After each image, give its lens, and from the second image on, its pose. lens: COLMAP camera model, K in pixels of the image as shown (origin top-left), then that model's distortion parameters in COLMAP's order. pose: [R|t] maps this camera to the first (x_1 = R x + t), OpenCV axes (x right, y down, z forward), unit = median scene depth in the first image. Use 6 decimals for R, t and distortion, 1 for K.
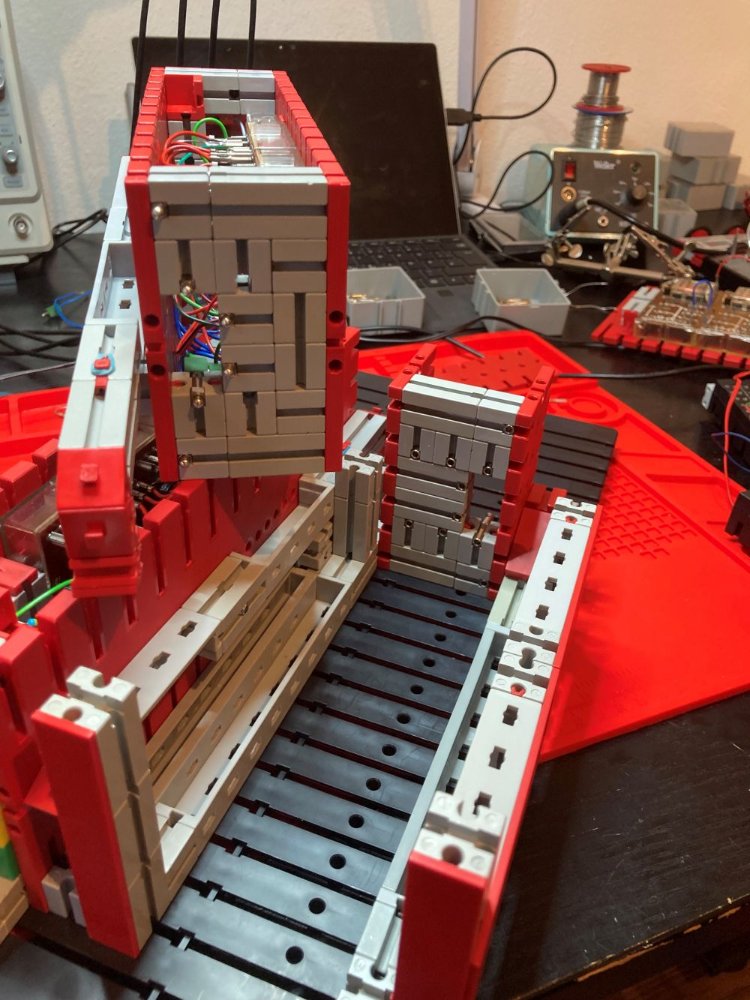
lens RADIAL K [[824.2, 0, 392.2], [0, 824.2, 503.2], [0, 0, 1]] dist [-0.000984, -0.008954]
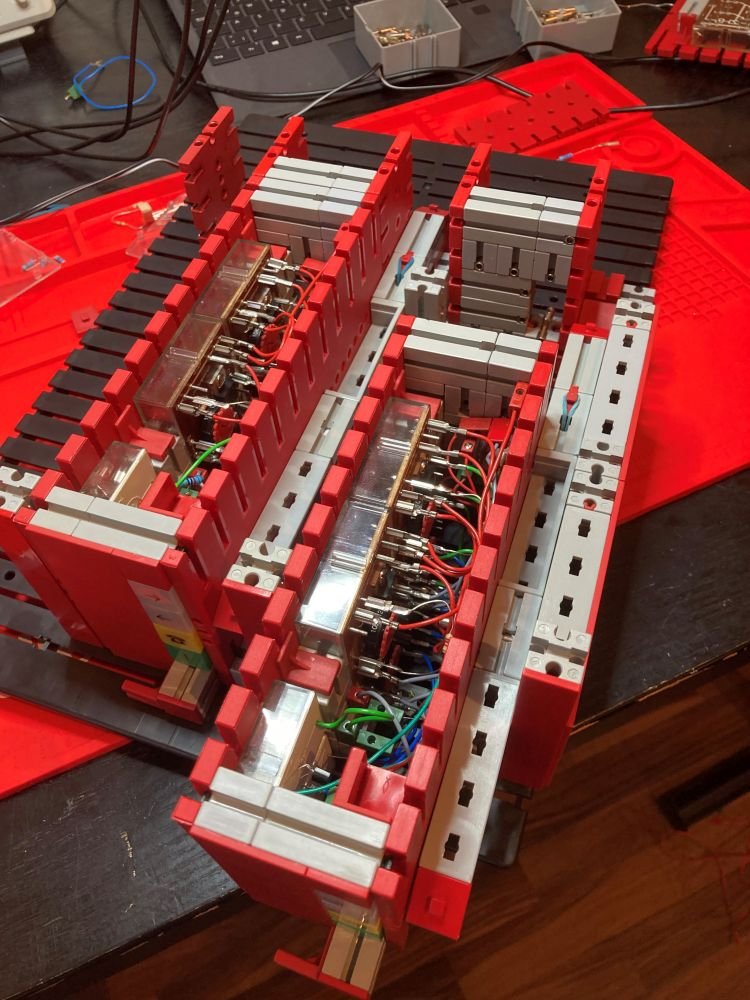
lens RADIAL K [[833.8, 0, 377.6], [0, 833.8, 495.2], [0, 0, 1]] dist [-0.021962, 0.011963]
pose [[0.993289, -0.083595, -0.079928, -0.039683], [0.106551, 0.930190, 0.351273, -0.171839], [0.044983, -0.357433, 0.932855, -0.098828]]
